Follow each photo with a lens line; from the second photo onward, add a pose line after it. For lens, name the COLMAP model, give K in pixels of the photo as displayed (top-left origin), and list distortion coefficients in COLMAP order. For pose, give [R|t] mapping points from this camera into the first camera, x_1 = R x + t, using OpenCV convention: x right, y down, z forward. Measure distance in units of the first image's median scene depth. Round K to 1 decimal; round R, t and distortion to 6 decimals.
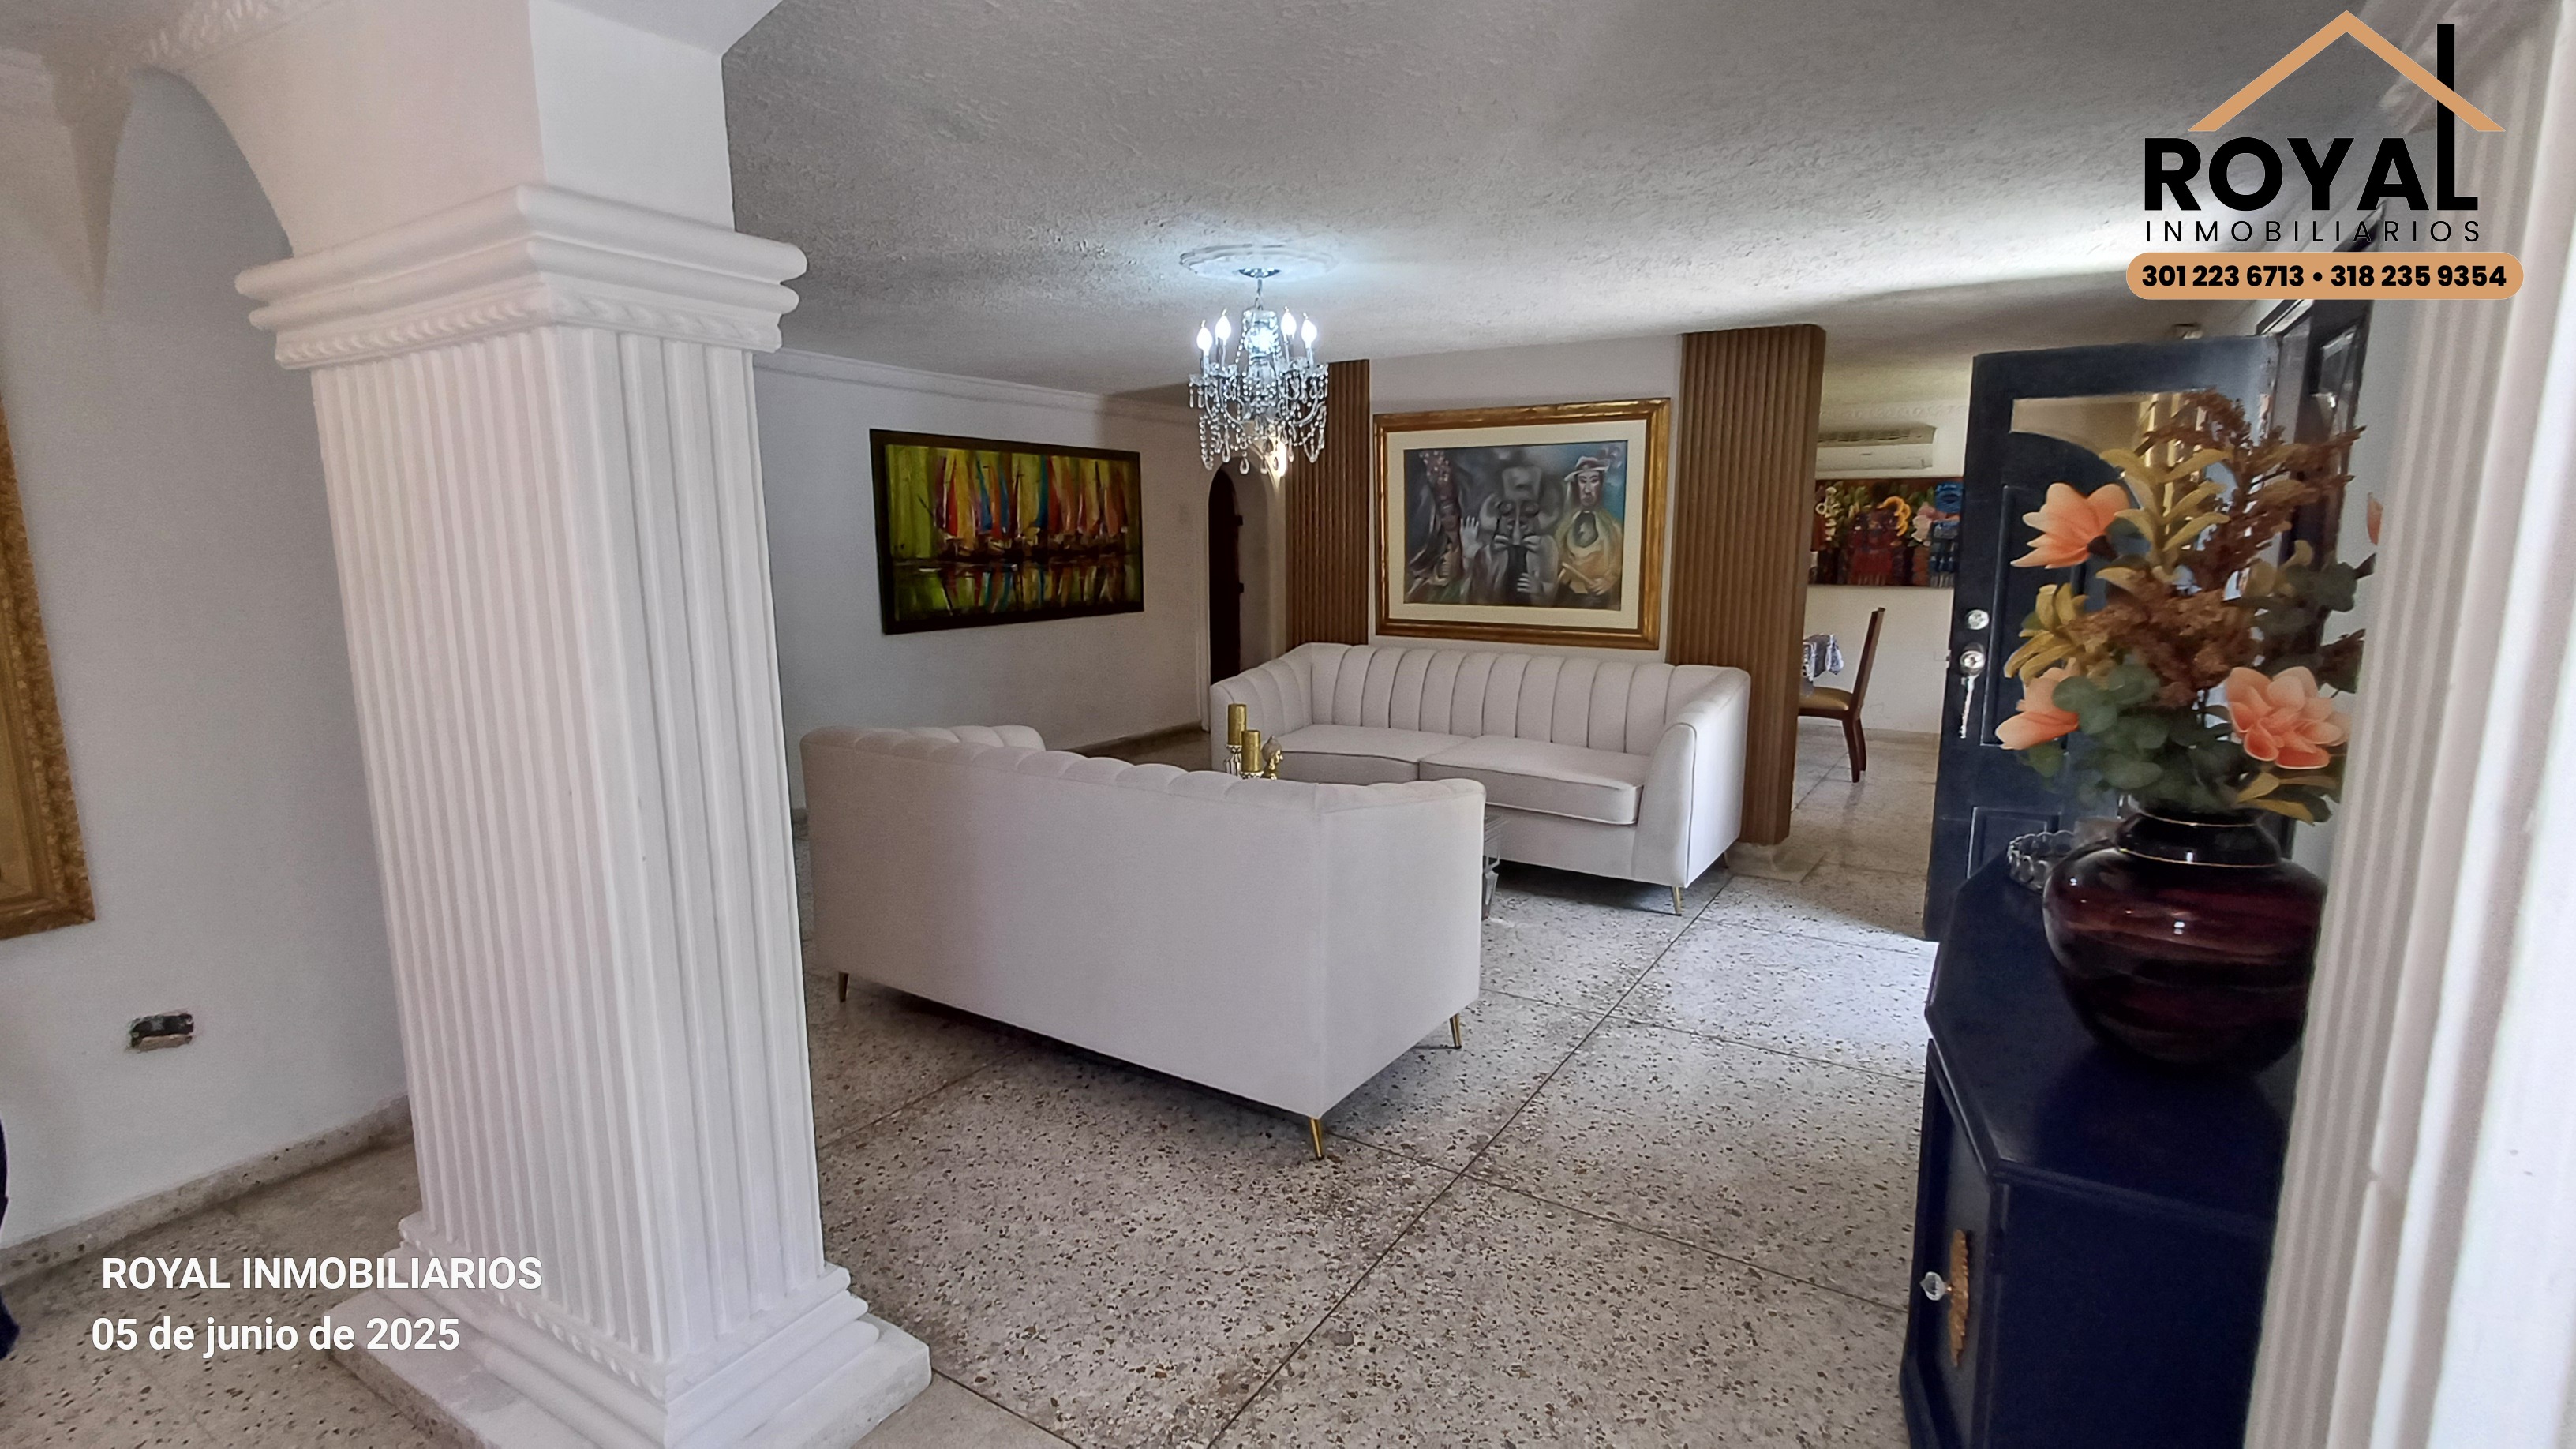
lens RADIAL K [[1191.0, 0, 1290.3], [0, 1191.0, 741.3], [0, 0, 1]] dist [0.001678, 0.000204]
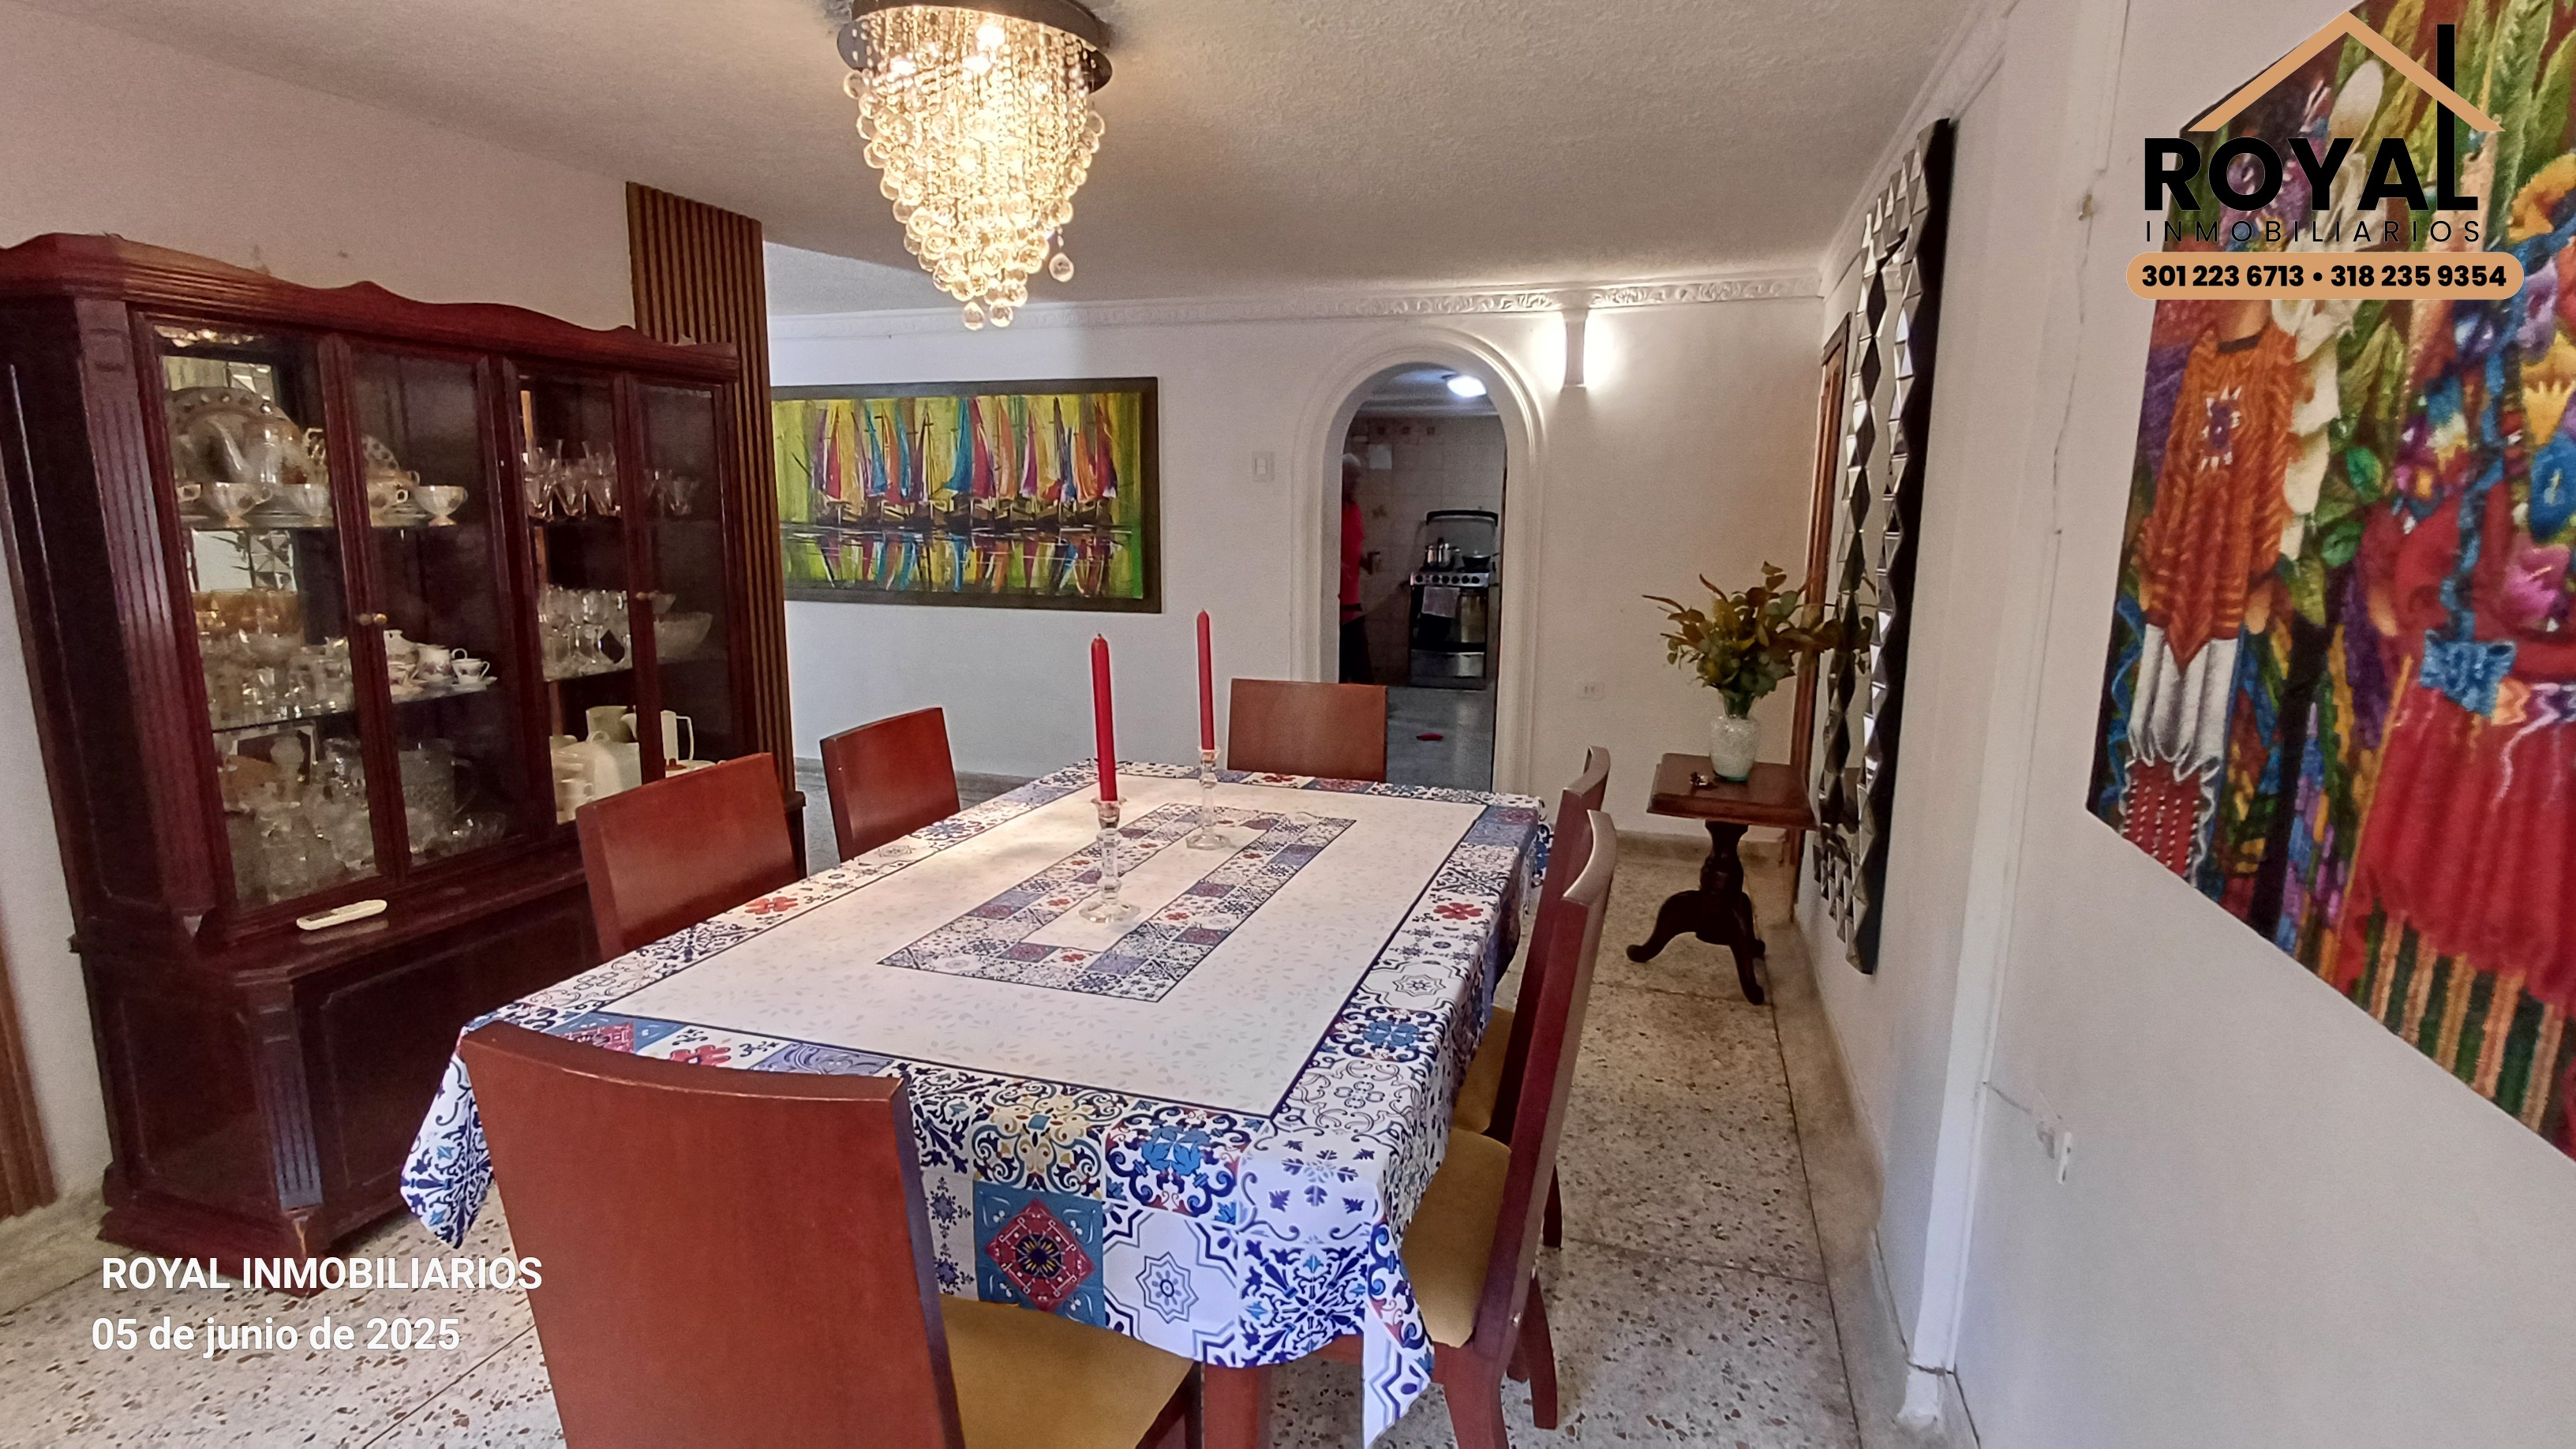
lens RADIAL K [[1183.0, 0, 1292.1], [0, 1183.0, 725.6], [0, 0, 1]] dist [0.002590, -0.004599]
pose [[0.256529, 0.180941, -0.949449, 0.764883], [-0.175638, 0.974692, 0.138297, -0.214619], [0.950444, 0.131282, 0.281817, 1.244440]]
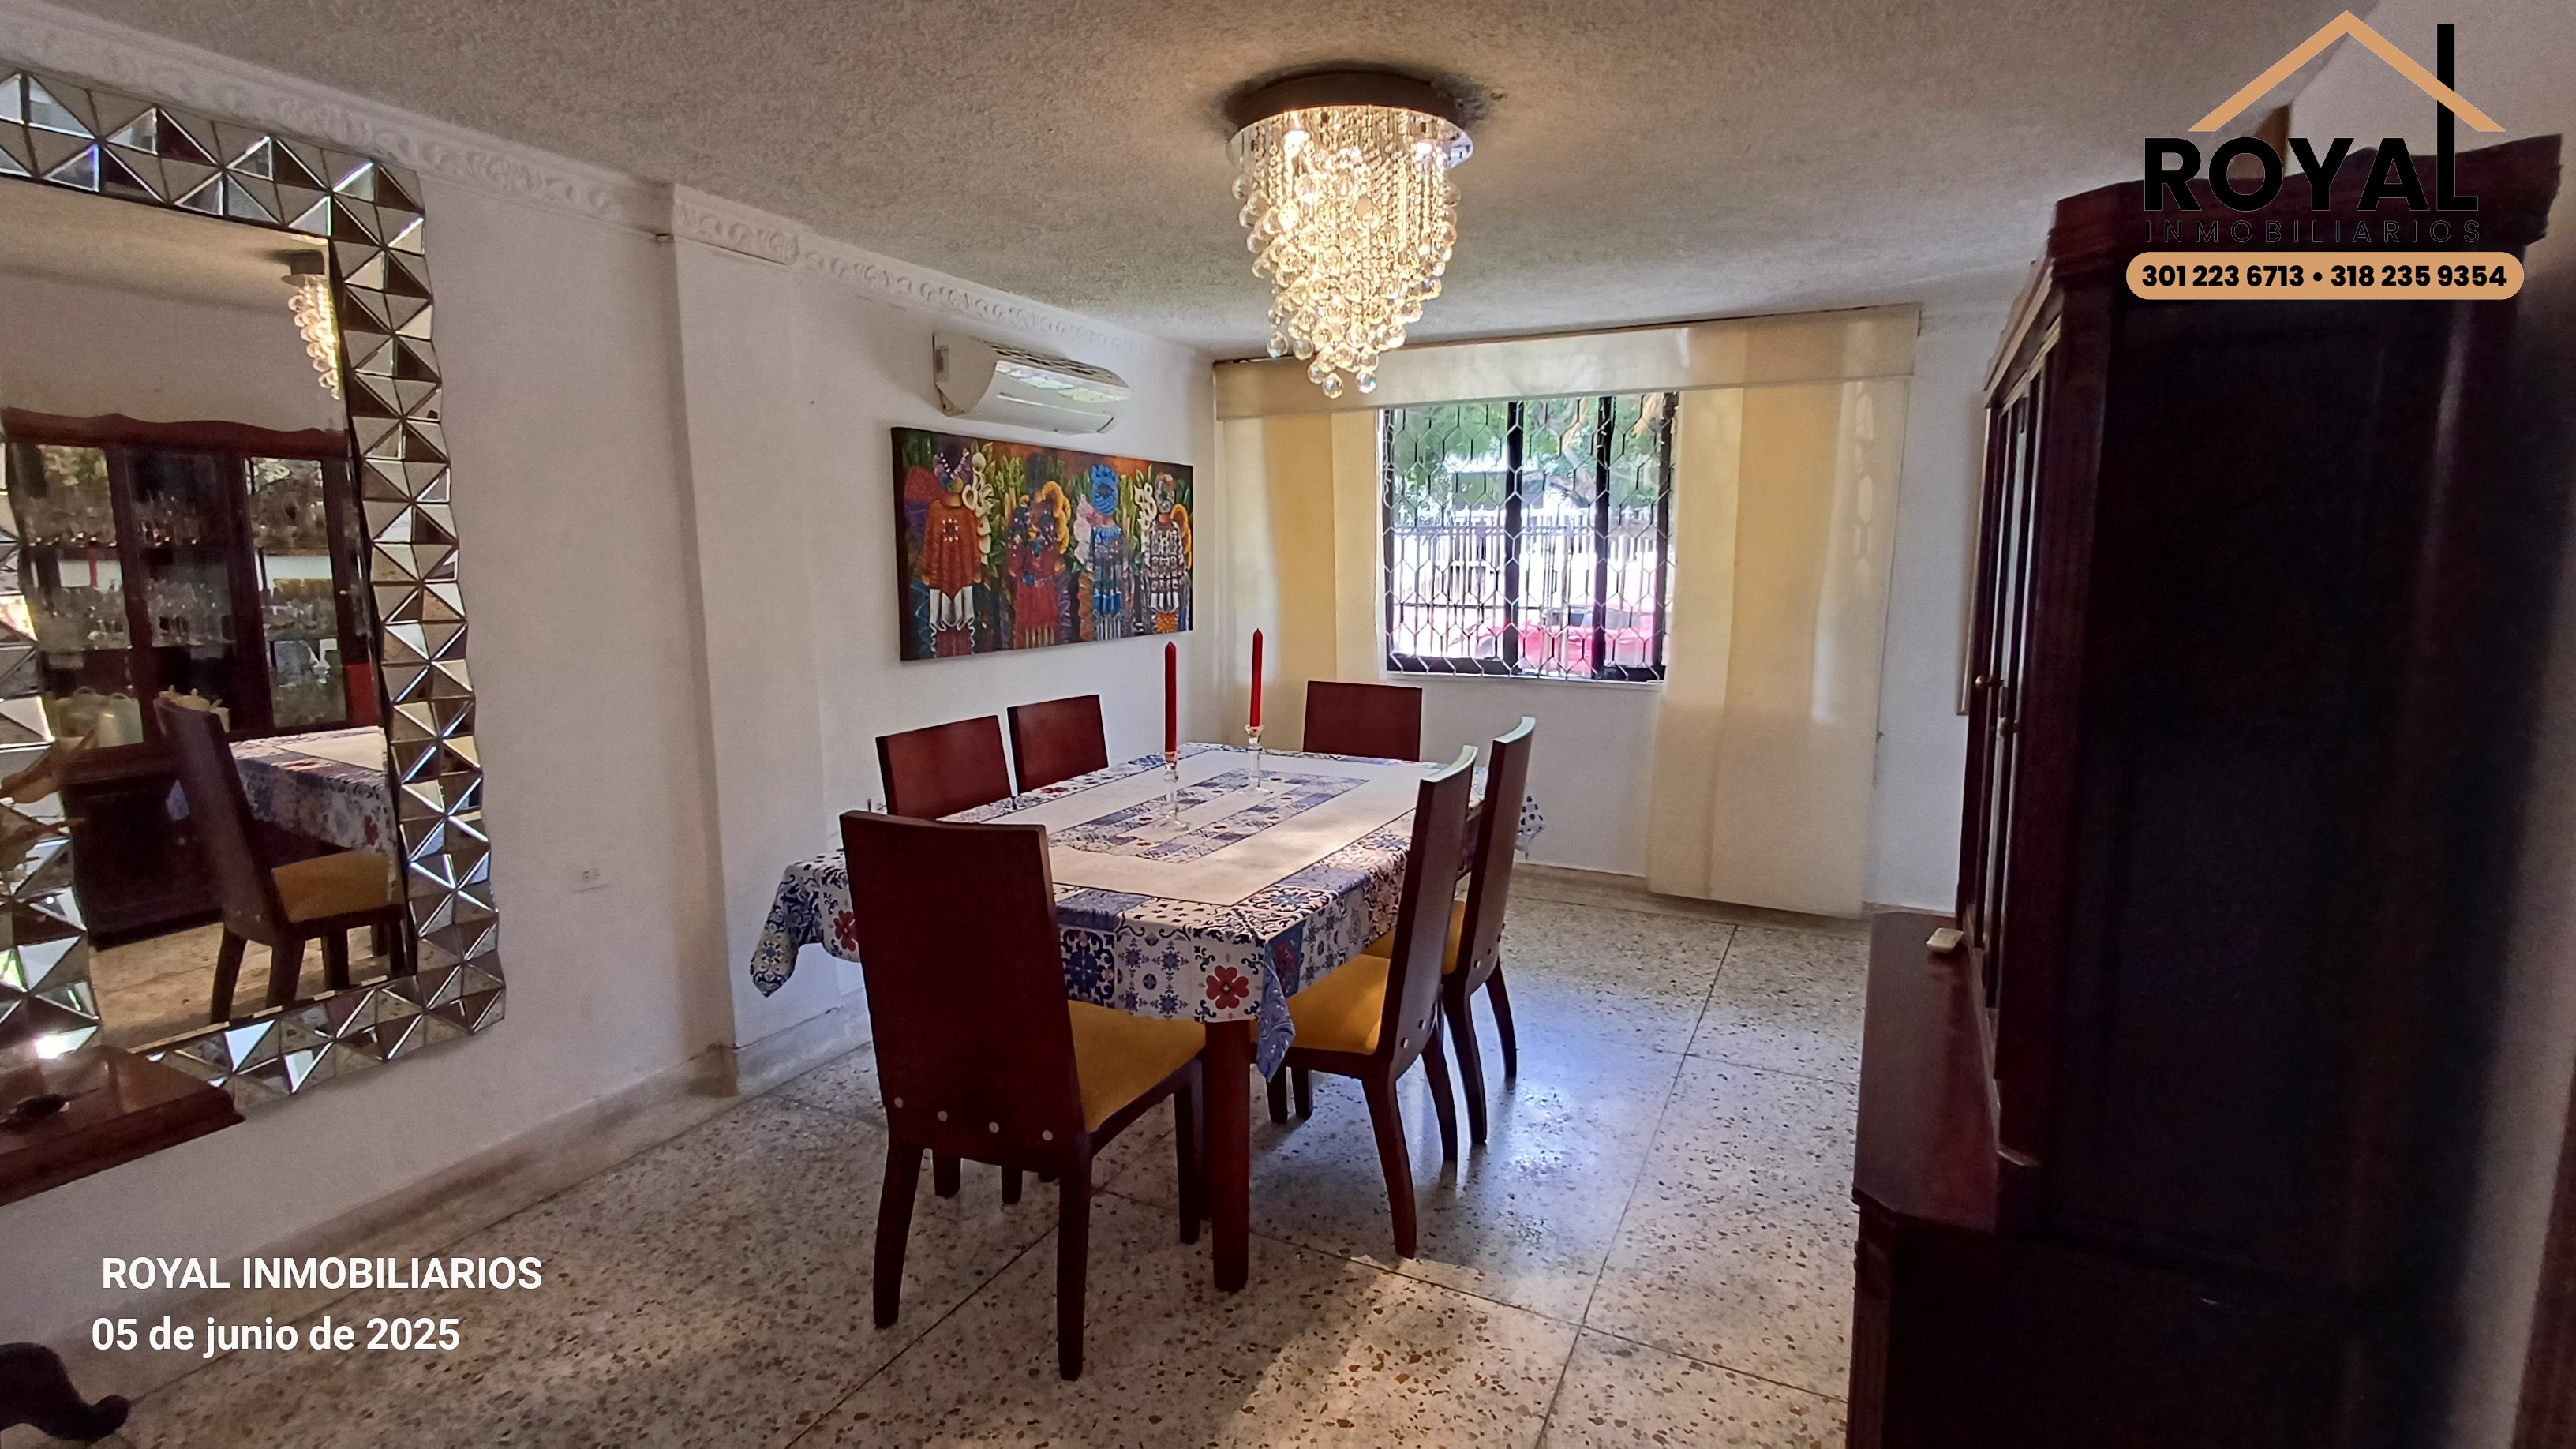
lens RADIAL K [[1171.6, 0, 1282.6], [0, 1171.6, 729.1], [0, 0, 1]] dist [0.003640, -0.000209]
pose [[-0.100791, -0.149051, 0.983679, -0.062132], [0.170923, 0.971420, 0.164707, -0.227944], [-0.980116, 0.184735, -0.072434, 1.315196]]
